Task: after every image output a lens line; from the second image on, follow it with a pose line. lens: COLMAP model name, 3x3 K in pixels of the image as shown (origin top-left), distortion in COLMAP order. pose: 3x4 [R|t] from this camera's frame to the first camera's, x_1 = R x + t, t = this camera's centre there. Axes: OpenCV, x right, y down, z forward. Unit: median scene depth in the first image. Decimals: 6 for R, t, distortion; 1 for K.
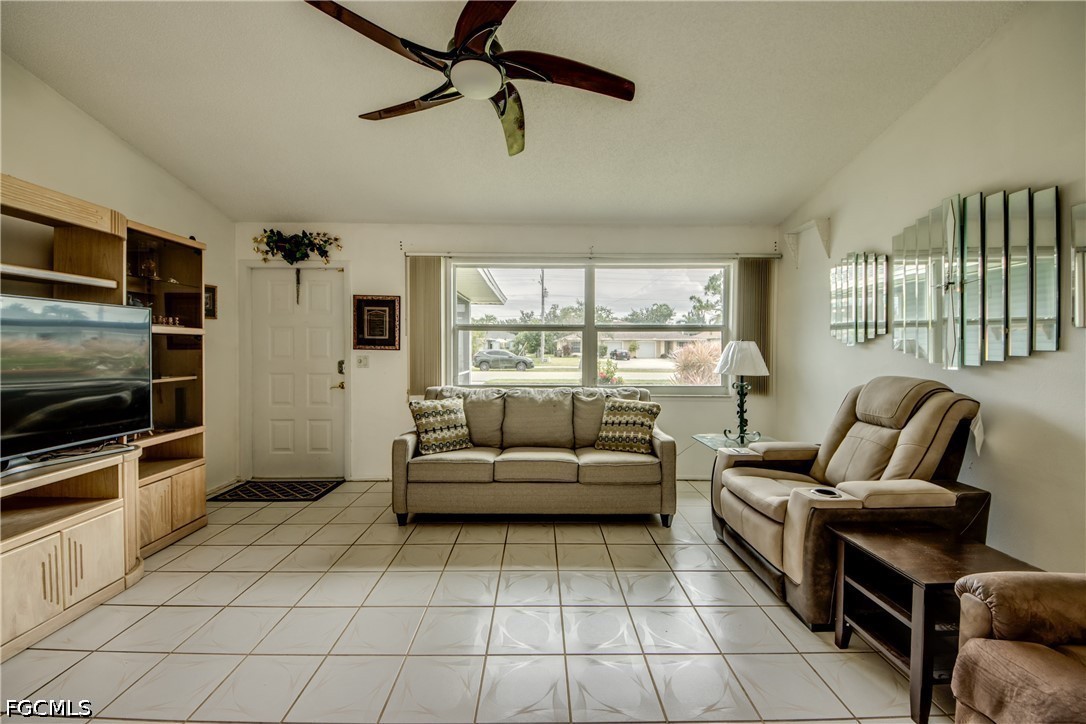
lens RADIAL K [[430.2, 0, 544.9], [0, 430.2, 353.2], [0, 0, 1]] dist [0.034140, -0.022040]
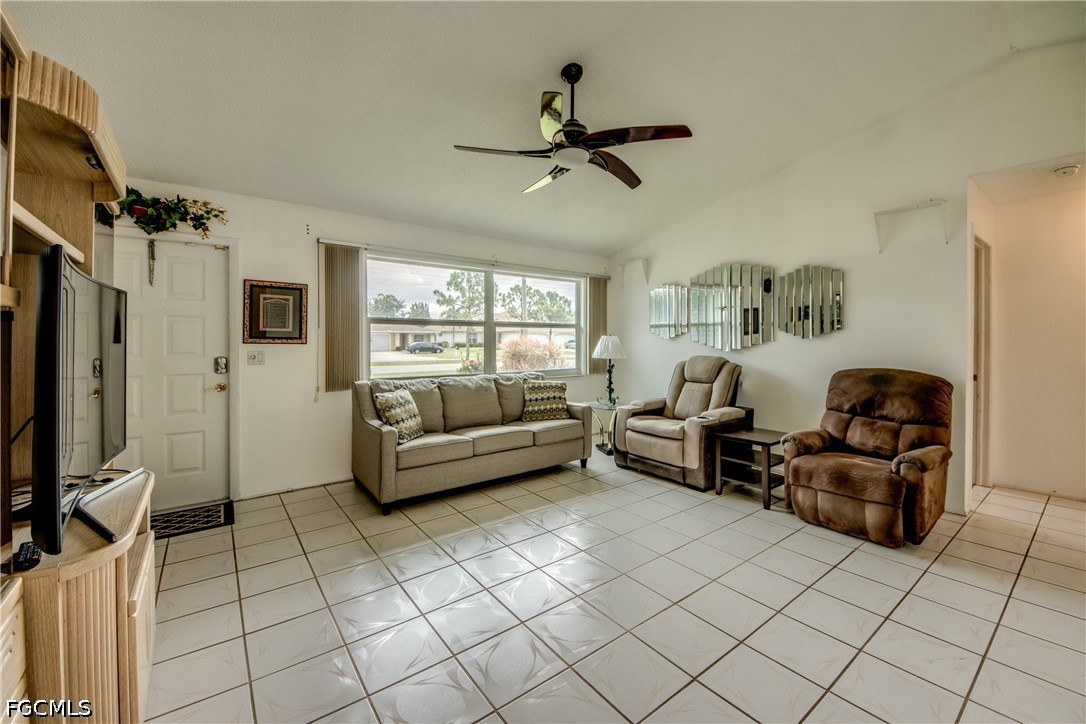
lens RADIAL K [[429.9, 0, 560.0], [0, 429.9, 339.7], [0, 0, 1]] dist [0.019394, -0.013863]
pose [[0.795118, -0.002762, 0.606448, -0.541923], [0.010924, 0.999893, -0.009769, -0.001546], [-0.606356, 0.014393, 0.795063, -0.056842]]
